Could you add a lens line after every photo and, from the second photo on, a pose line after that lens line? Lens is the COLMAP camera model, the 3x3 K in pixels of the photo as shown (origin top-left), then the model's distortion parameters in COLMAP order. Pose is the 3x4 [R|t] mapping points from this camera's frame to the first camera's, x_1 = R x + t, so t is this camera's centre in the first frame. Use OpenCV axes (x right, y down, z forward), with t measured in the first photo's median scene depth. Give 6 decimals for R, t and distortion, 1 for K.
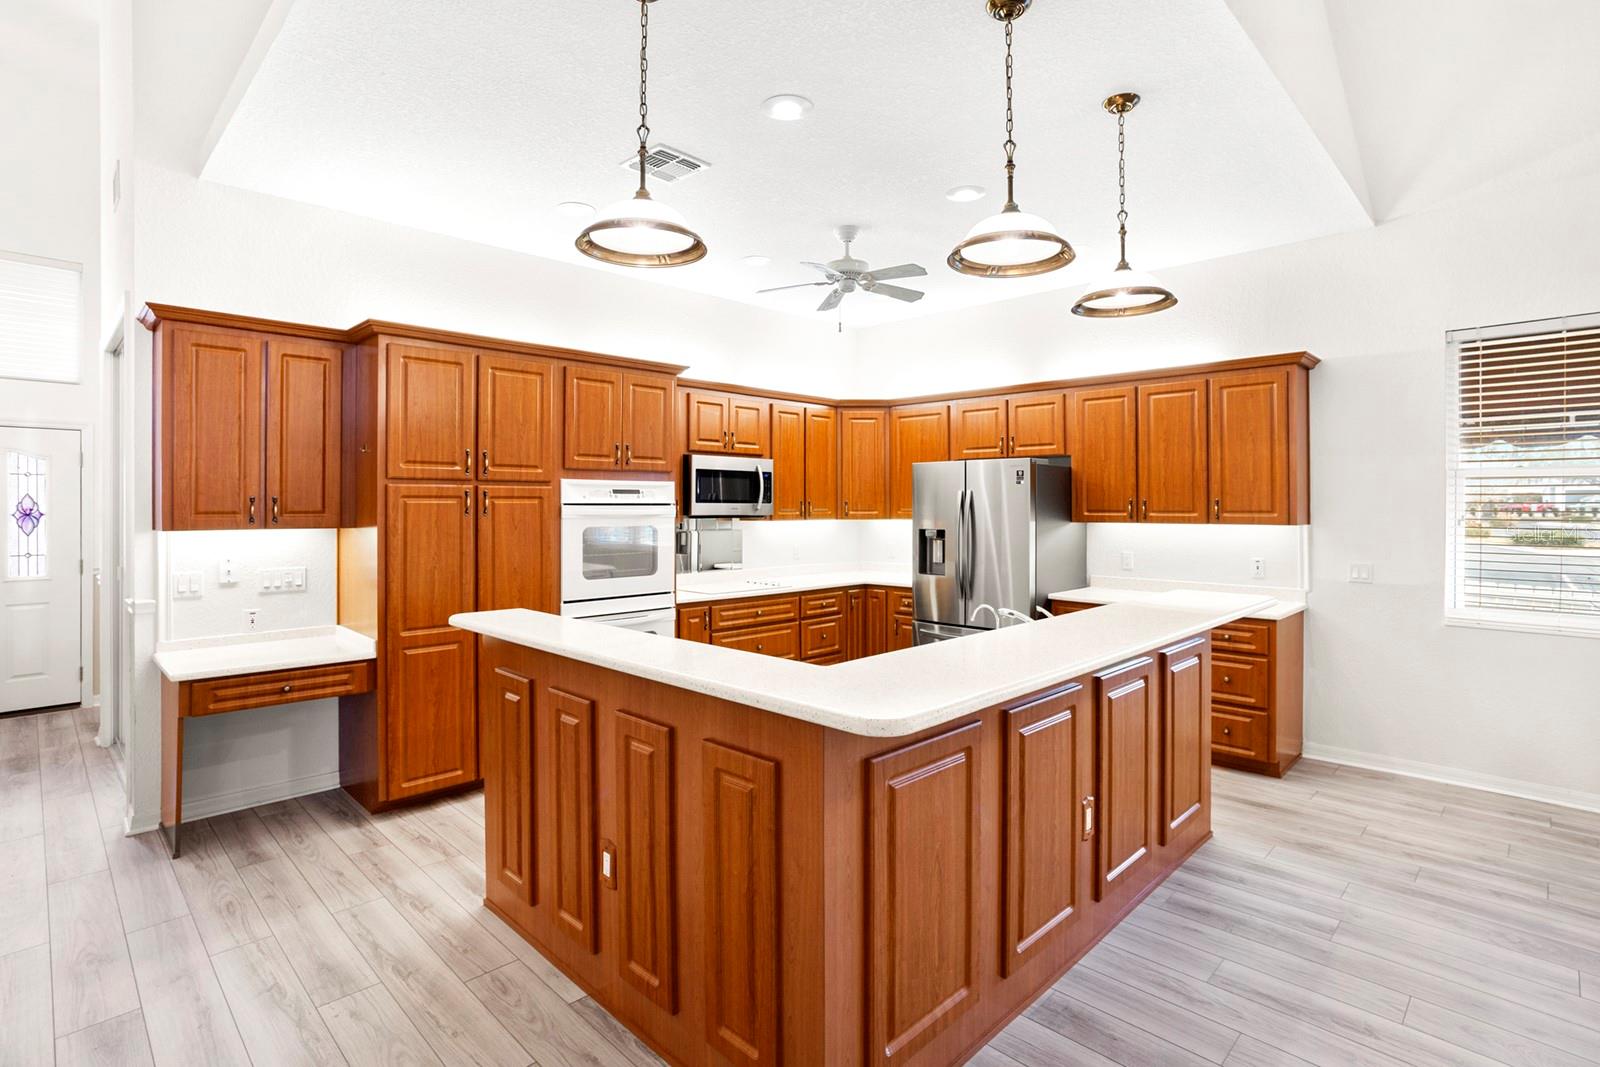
lens RADIAL K [[785.5, 0, 802.5], [0, 785.5, 500.9], [0, 0, 1]] dist [-0.032470, 0.017809]
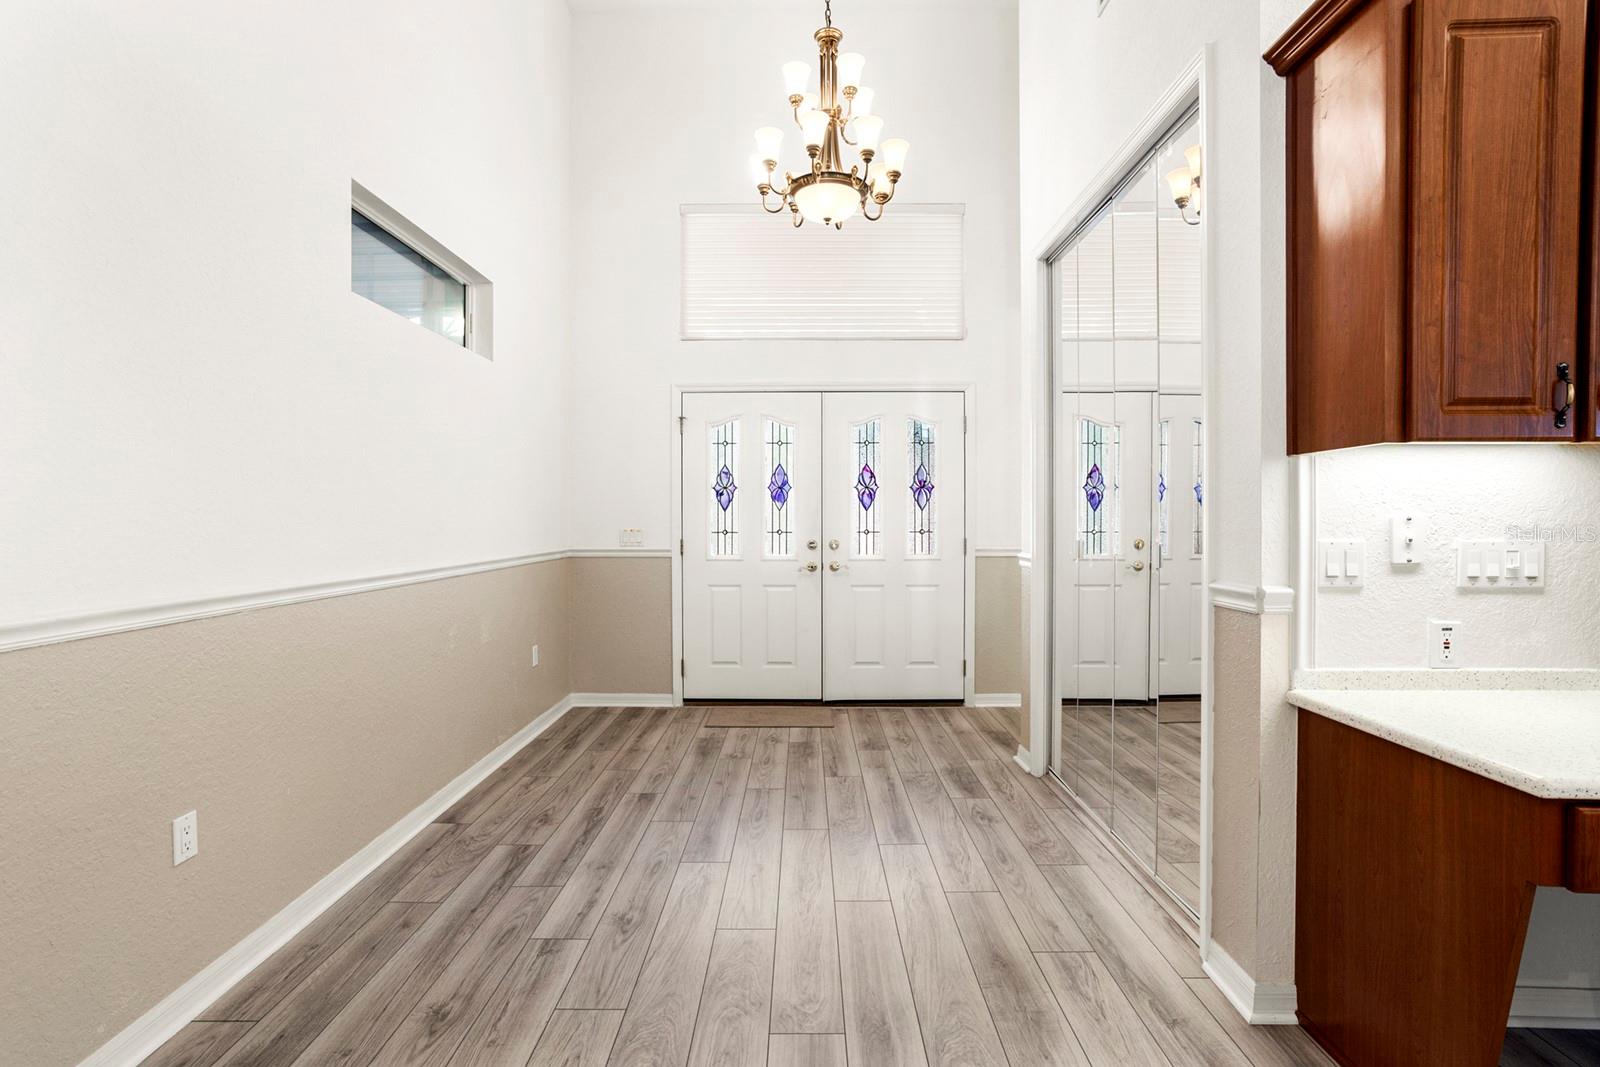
lens RADIAL K [[760.3, 0, 792.2], [0, 760.3, 545.0], [0, 0, 1]] dist [0.002316, 0.001026]
pose [[0.700626, 0.025635, -0.713068, -0.549938], [0.001482, 0.999300, 0.037381, 0.061292], [0.713527, -0.027247, 0.700097, 0.309136]]
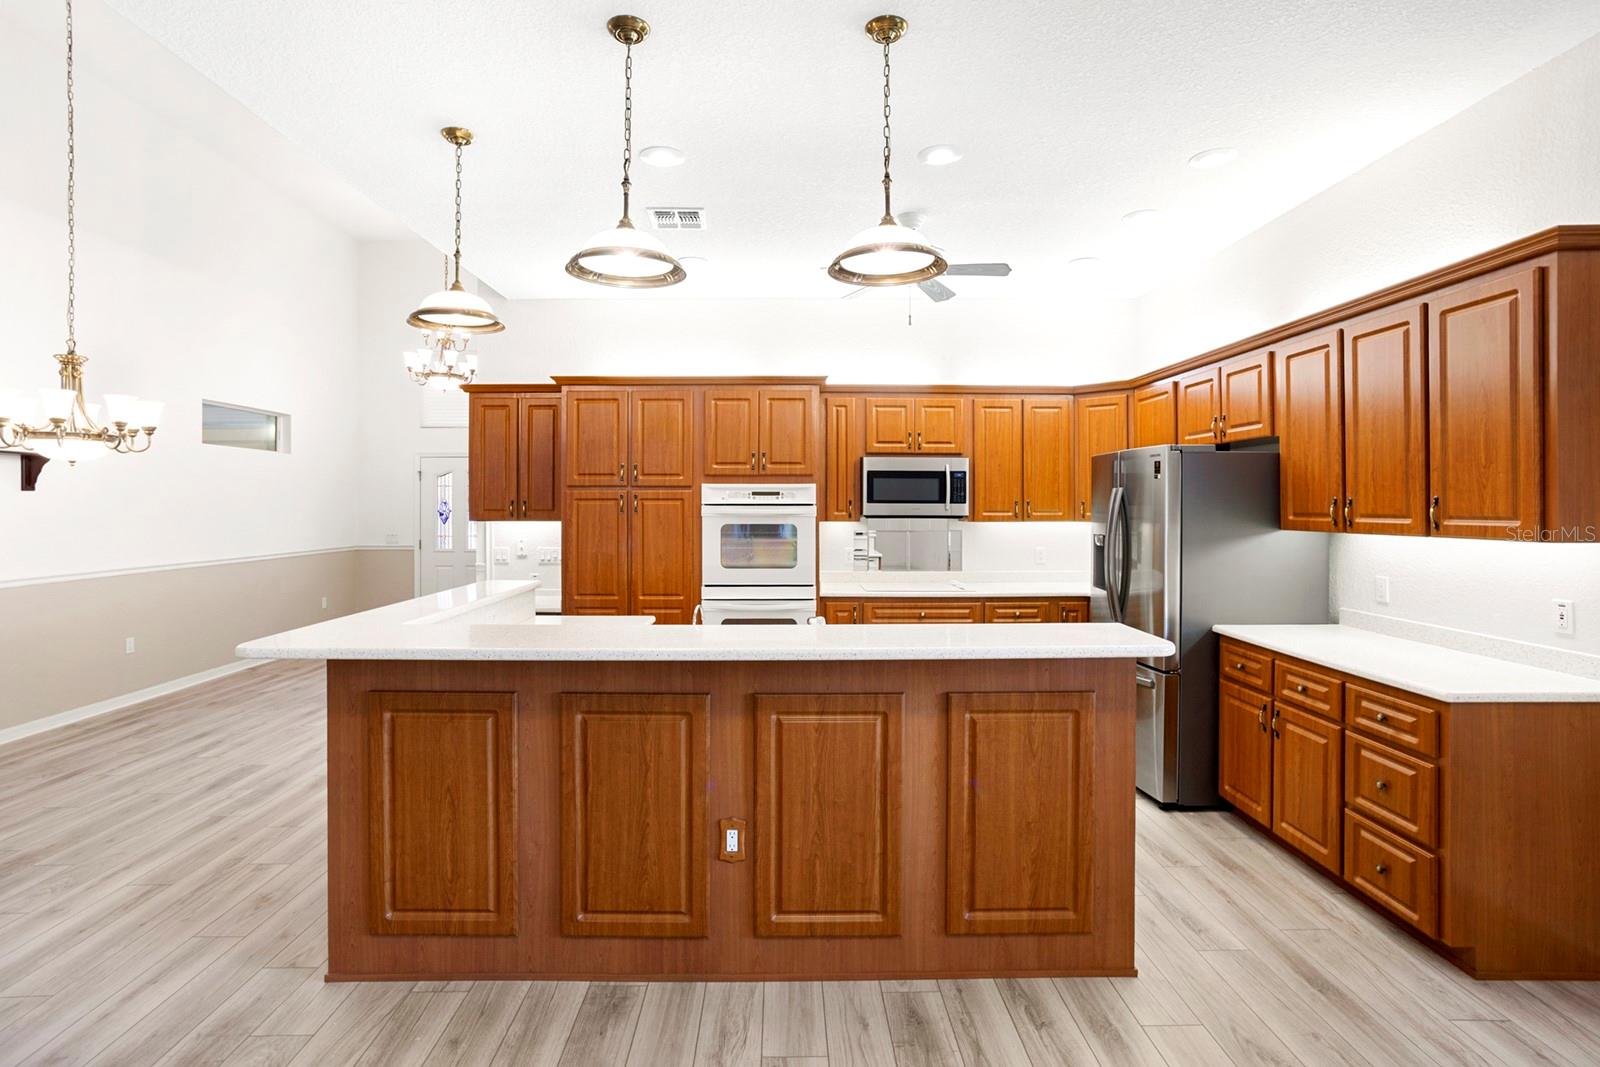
lens RADIAL K [[785.5, 0, 794.1], [0, 785.5, 501.6], [0, 0, 1]] dist [-0.032470, 0.017809]
pose [[0.711720, -0.002842, -0.702457, 0.619154], [0.002363, 0.999996, -0.001652, 0.001636], [0.702459, -0.000485, 0.711724, 0.218980]]
